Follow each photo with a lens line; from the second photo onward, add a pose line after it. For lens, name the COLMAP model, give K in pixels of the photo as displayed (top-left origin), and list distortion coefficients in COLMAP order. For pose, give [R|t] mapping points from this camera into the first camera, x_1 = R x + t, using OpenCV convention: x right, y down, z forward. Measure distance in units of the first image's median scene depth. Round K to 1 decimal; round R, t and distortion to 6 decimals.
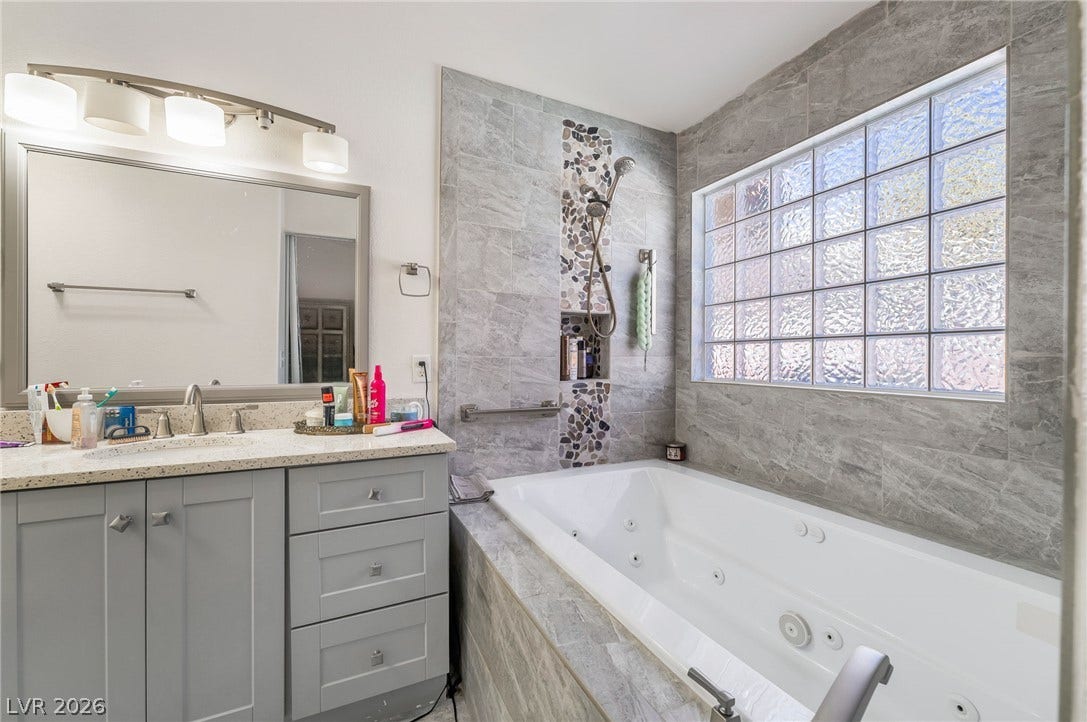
lens RADIAL K [[438.9, 0, 544.2], [0, 438.9, 374.2], [0, 0, 1]] dist [-0.000953, -0.000277]
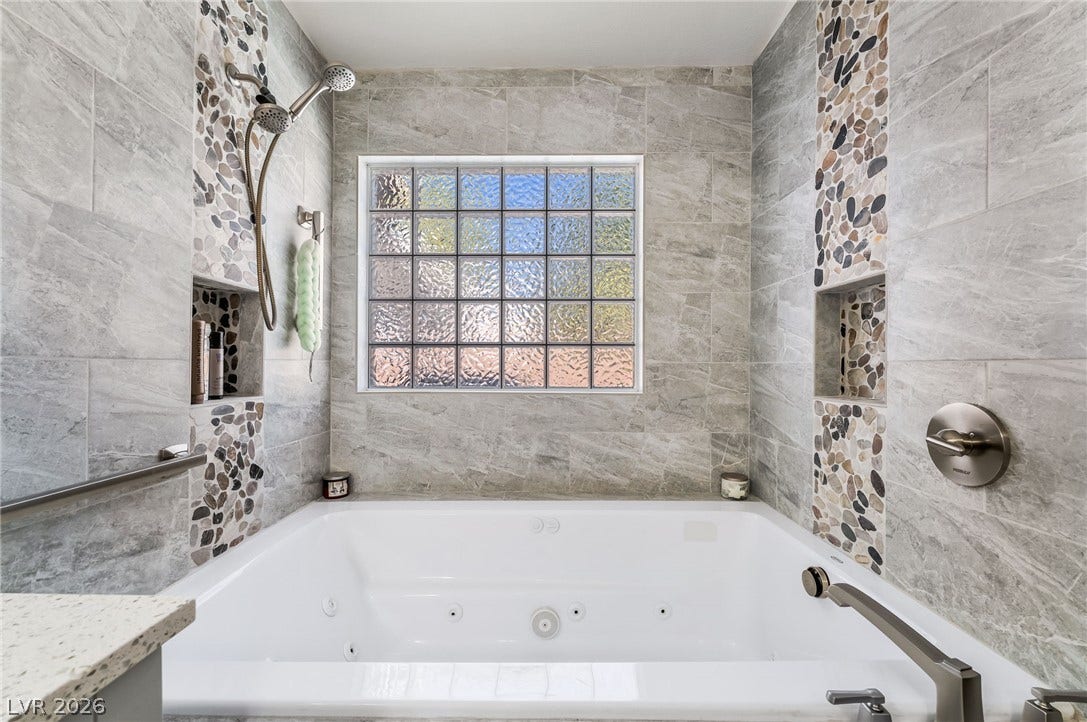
lens RADIAL K [[438.9, 0, 544.2], [0, 438.9, 374.2], [0, 0, 1]] dist [-0.000953, -0.000277]
pose [[0.434136, -0.018933, 0.900648, -0.254691], [0.030177, 0.999524, 0.006465, -0.012310], [-0.900342, 0.024372, 0.434501, 0.378665]]
